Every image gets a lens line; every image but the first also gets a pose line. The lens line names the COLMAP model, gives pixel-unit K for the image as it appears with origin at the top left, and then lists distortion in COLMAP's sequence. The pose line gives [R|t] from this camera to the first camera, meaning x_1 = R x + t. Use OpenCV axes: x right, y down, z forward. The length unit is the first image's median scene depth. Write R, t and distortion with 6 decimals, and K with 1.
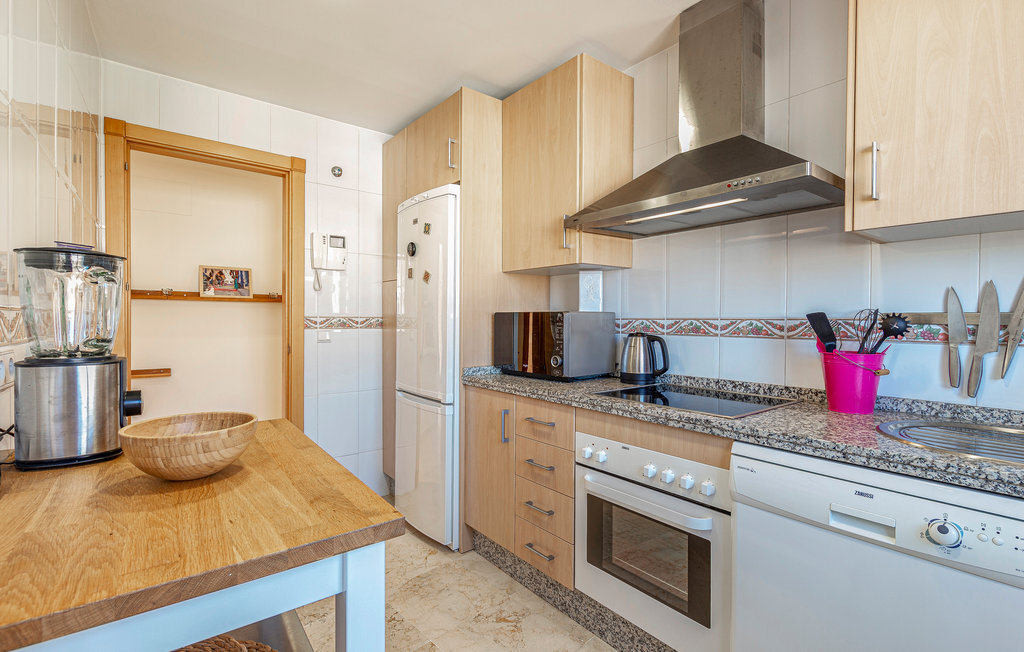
lens RADIAL K [[468.9, 0, 510.6], [0, 468.9, 312.2], [0, 0, 1]] dist [-0.000385, 0.000004]
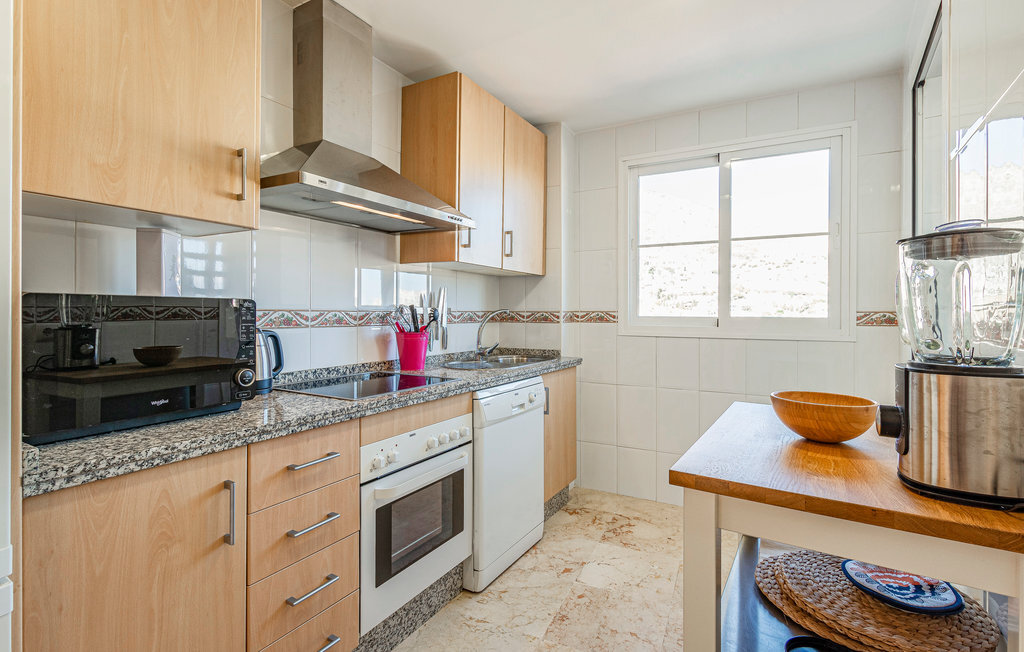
lens RADIAL K [[465.9, 0, 509.4], [0, 465.9, 304.6], [0, 0, 1]] dist [0.015777, 0.000033]
pose [[-0.337256, 0.010918, 0.941350, -0.698482], [-0.019854, 0.999628, -0.018707, 0.012989], [-0.941203, -0.024999, -0.336914, 0.996277]]
